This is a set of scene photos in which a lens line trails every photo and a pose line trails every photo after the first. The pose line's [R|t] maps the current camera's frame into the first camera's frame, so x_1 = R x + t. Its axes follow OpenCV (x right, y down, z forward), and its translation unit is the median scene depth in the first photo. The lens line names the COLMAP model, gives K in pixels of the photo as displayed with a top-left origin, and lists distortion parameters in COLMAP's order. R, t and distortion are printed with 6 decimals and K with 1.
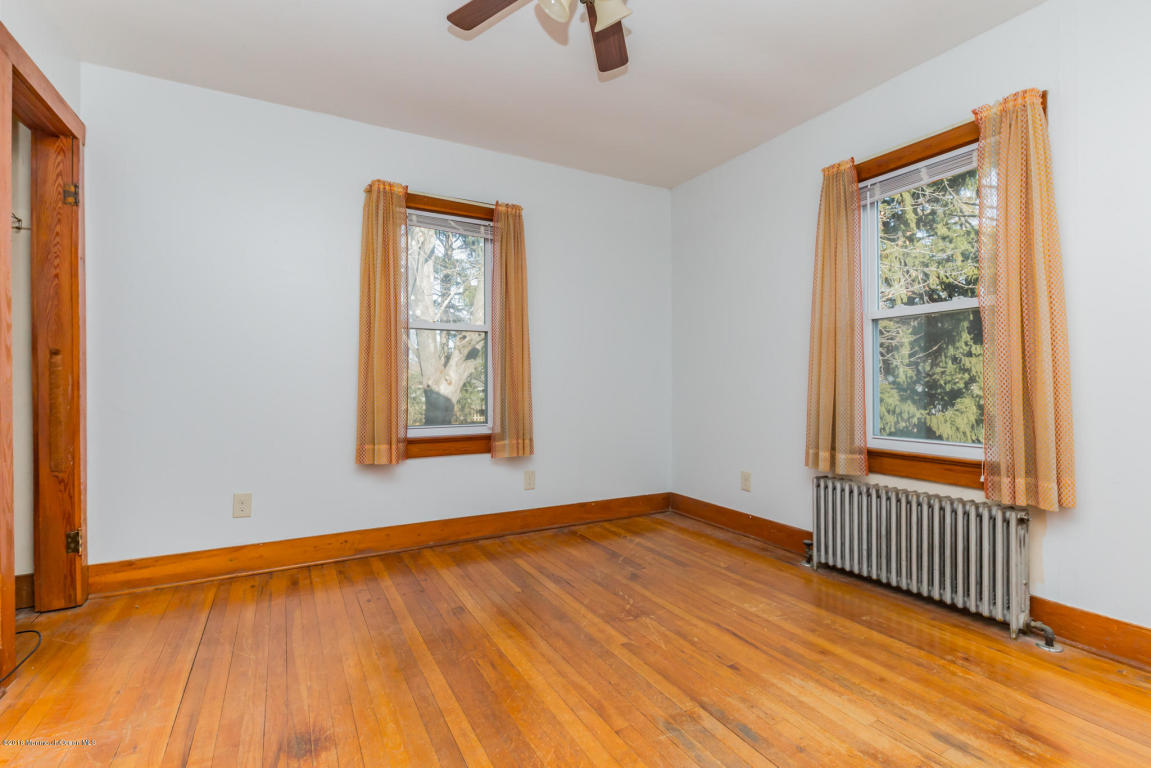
lens RADIAL K [[518.7, 0, 571.6], [0, 518.7, 385.3], [0, 0, 1]] dist [0.012184, -0.000116]
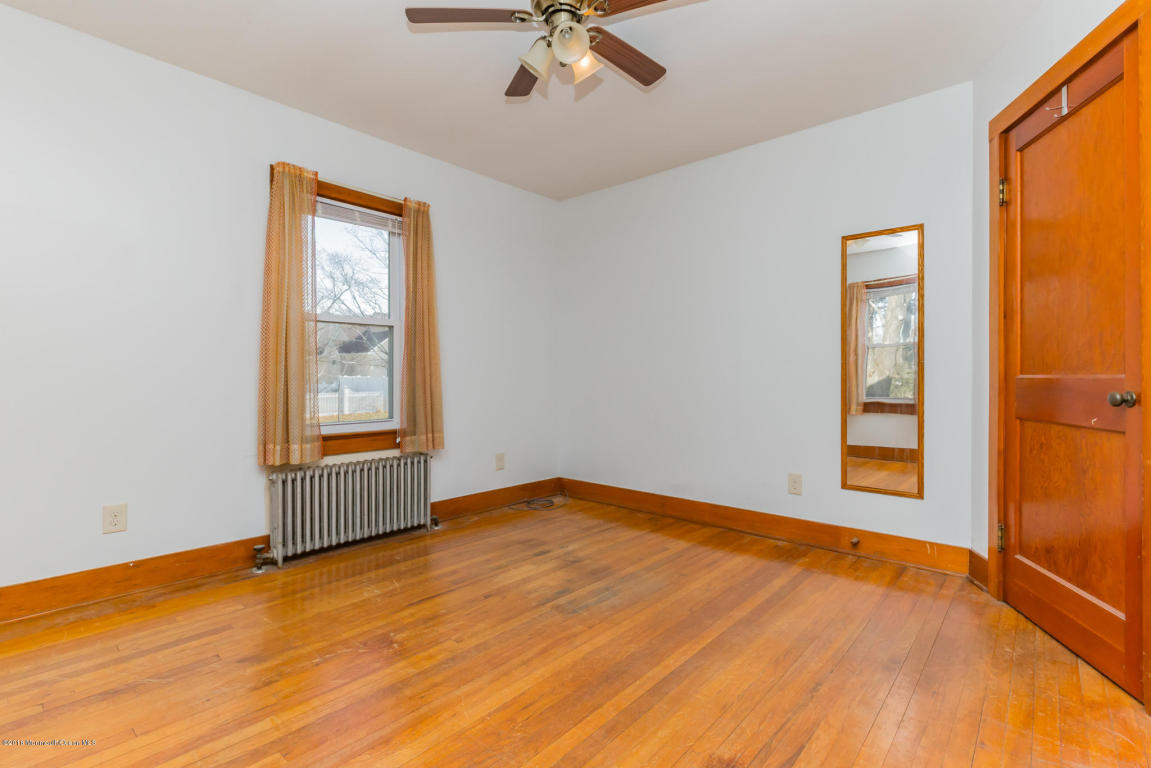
lens RADIAL K [[543.5, 0, 575.5], [0, 543.5, 384.0], [0, 0, 1]] dist [0.000143, -0.000031]
pose [[-0.331352, -0.010549, 0.943448, -0.737833], [0.005260, 0.999901, 0.013028, -0.002201], [-0.943493, 0.009279, -0.331264, 0.884681]]
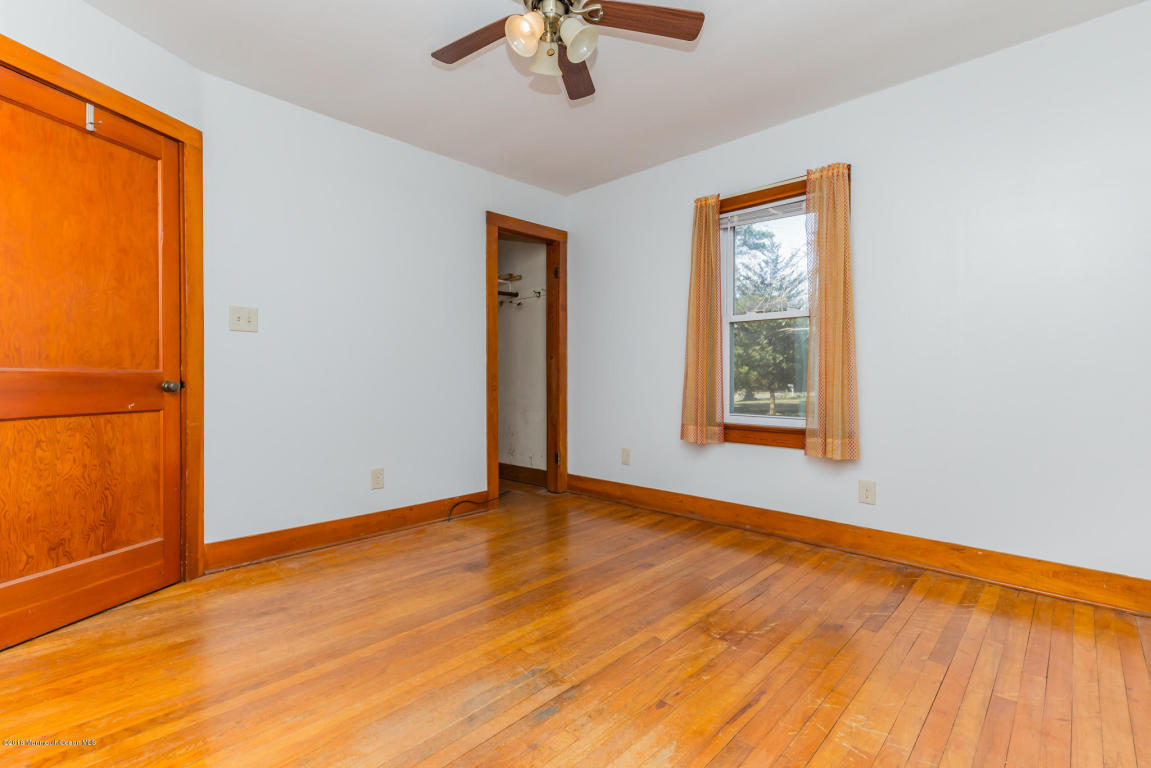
lens RADIAL K [[518.7, 0, 571.6], [0, 518.7, 385.3], [0, 0, 1]] dist [0.012184, -0.000116]
pose [[0.312424, 0.016095, -0.949806, 0.760621], [-0.005731, 0.999870, 0.015058, 0.008128], [0.949925, 0.000738, 0.312476, 0.427252]]
